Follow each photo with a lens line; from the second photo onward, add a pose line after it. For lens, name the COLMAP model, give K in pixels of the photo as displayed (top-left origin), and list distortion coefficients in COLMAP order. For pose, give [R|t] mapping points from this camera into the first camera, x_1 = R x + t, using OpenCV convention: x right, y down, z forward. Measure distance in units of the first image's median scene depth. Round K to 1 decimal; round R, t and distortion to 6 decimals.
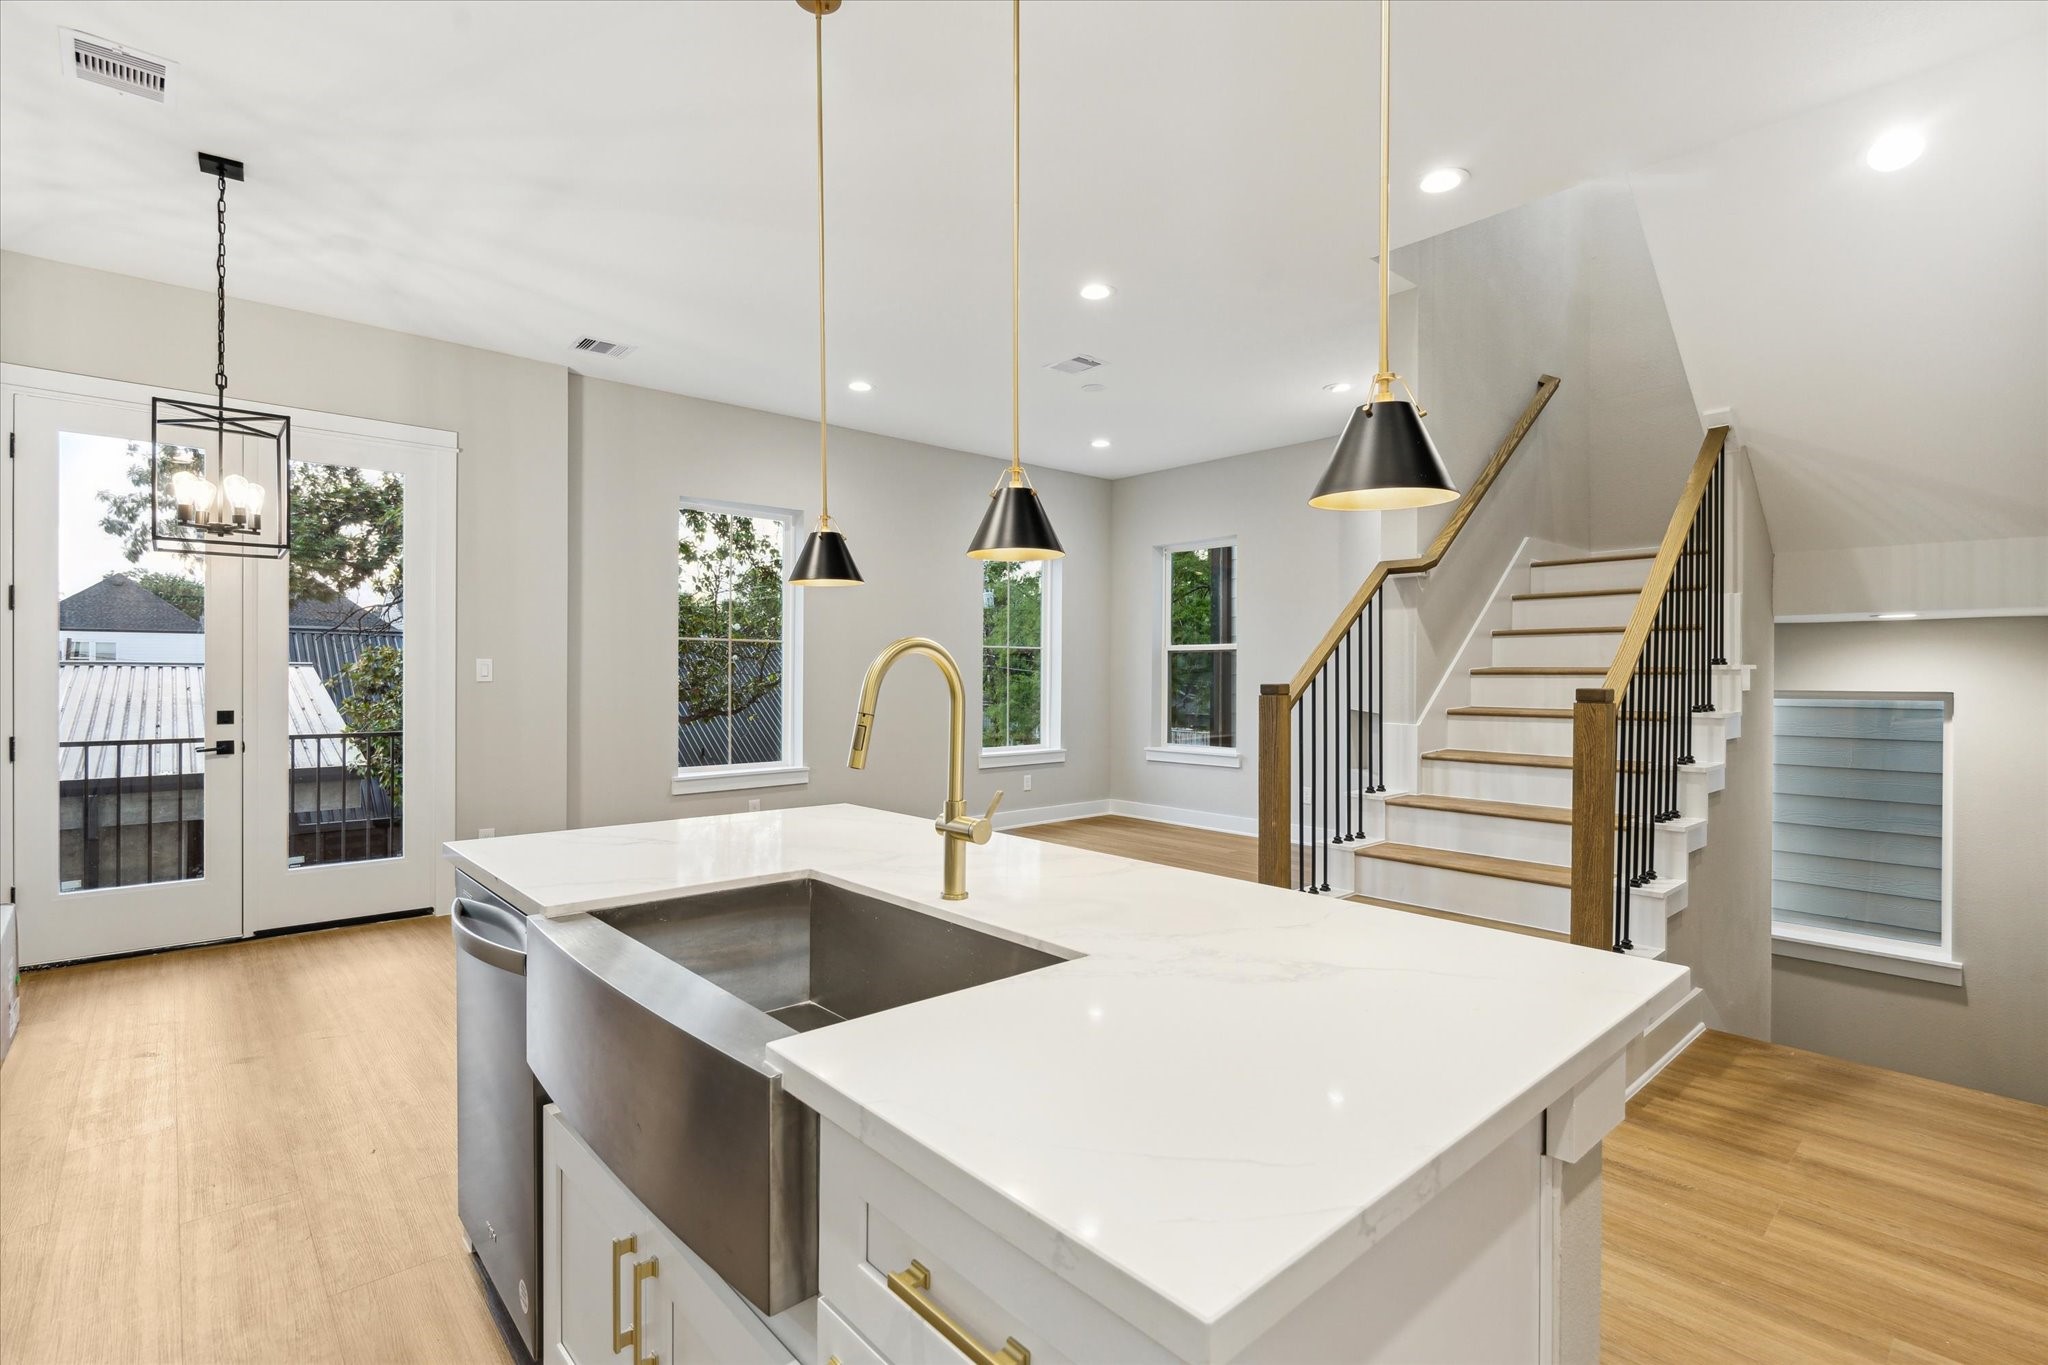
lens RADIAL K [[942.6, 0, 1019.5], [0, 942.6, 673.0], [0, 0, 1]] dist [-0.008329, -0.001604]
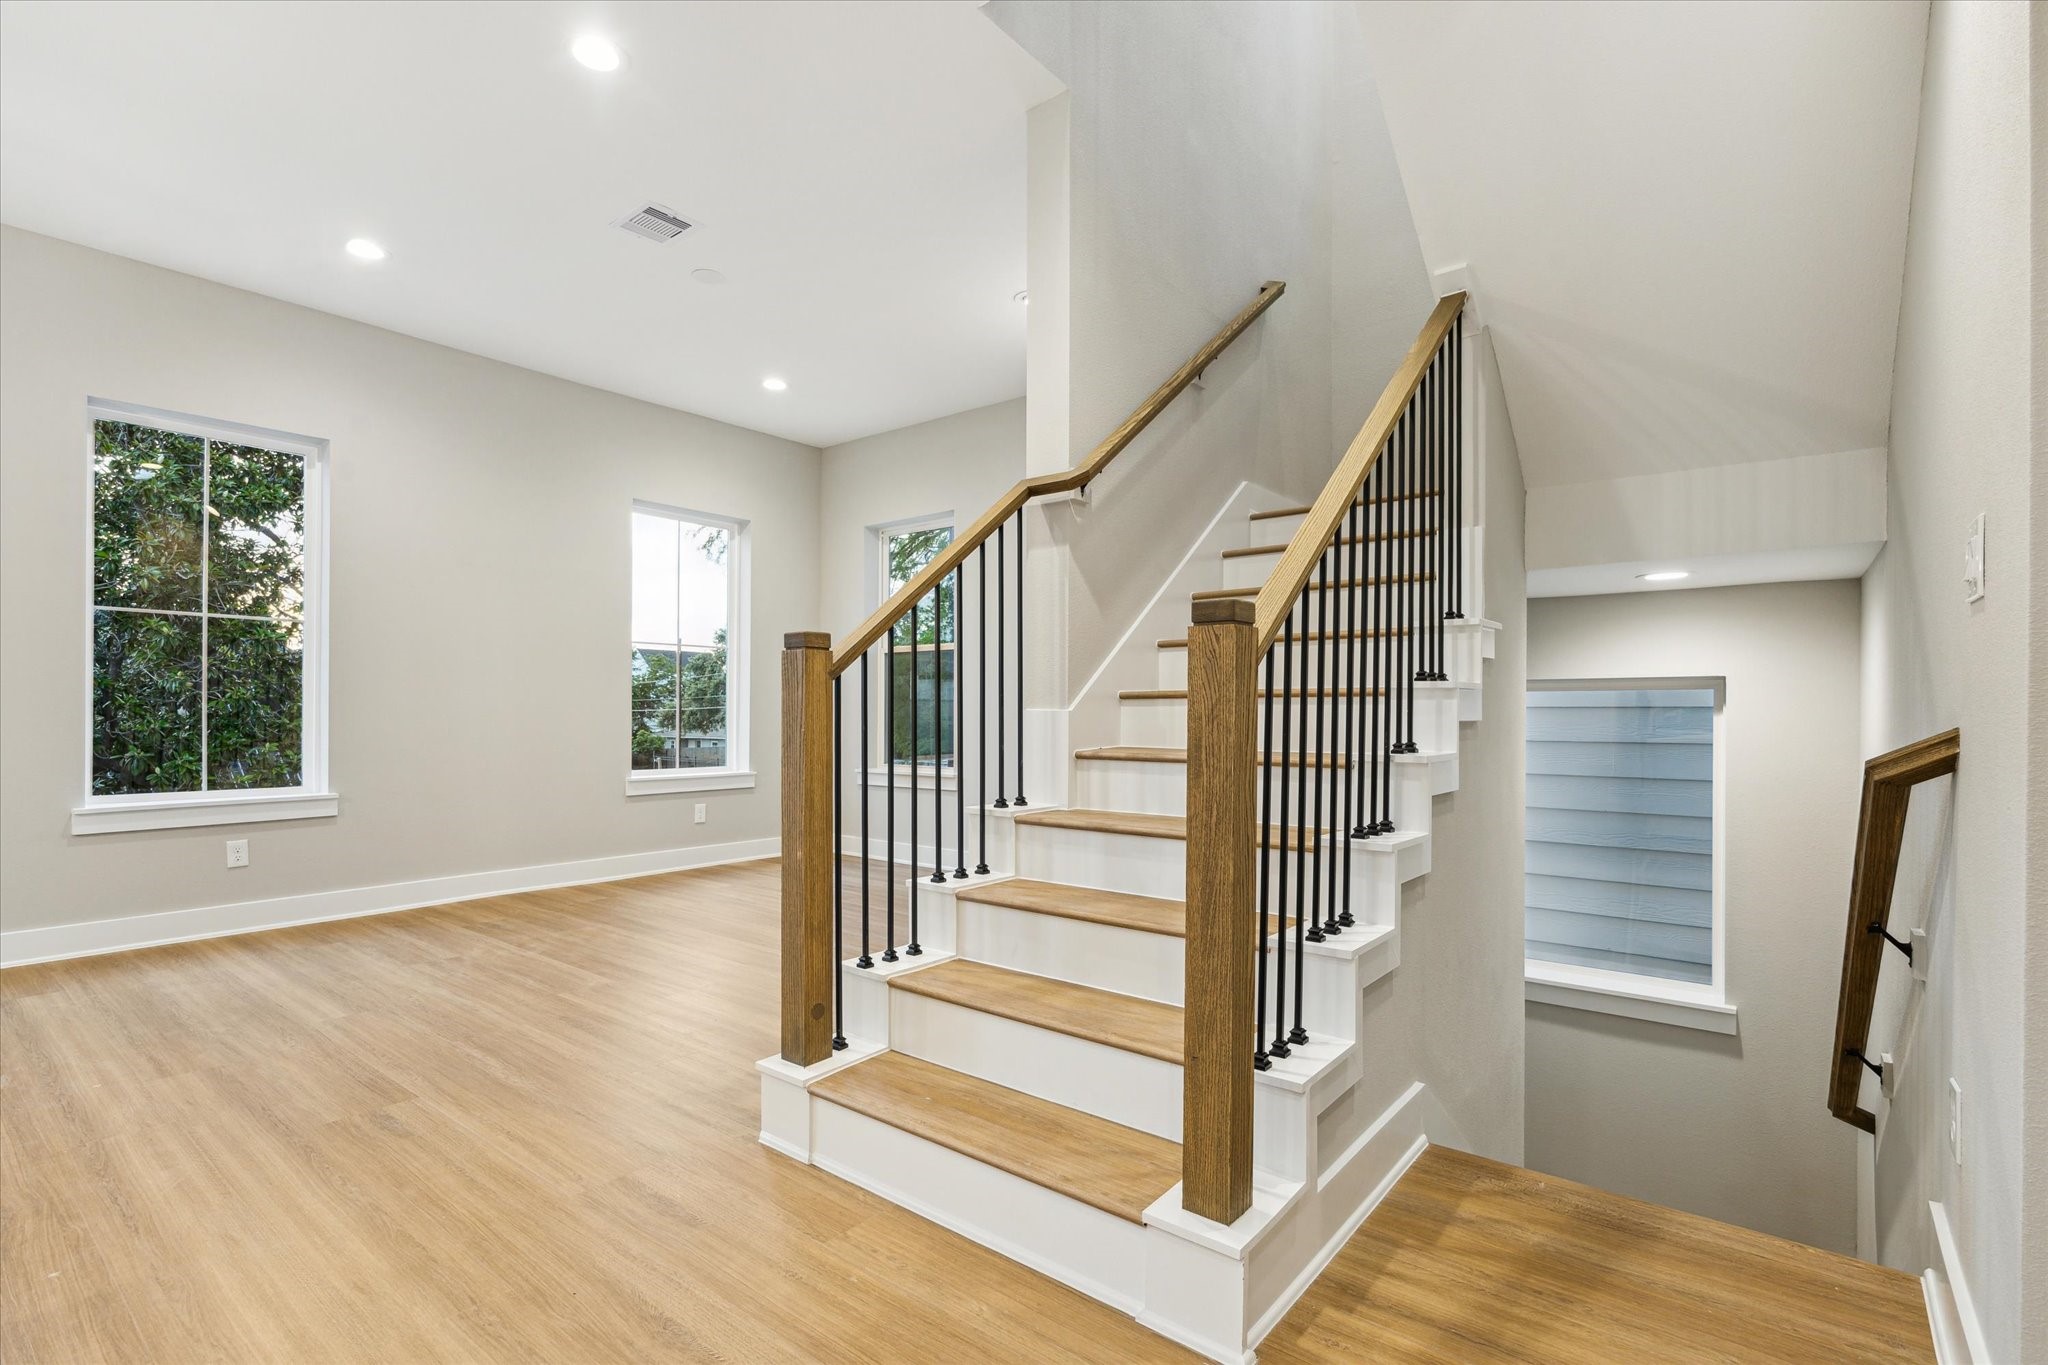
lens RADIAL K [[947.7, 0, 1013.6], [0, 947.7, 709.0], [0, 0, 1]] dist [-0.012035, 0.000163]
pose [[0.986364, 0.001104, 0.164576, 0.288735], [-0.000735, 0.999997, -0.002304, 0.060886], [-0.164578, 0.002152, 0.986362, 0.334934]]
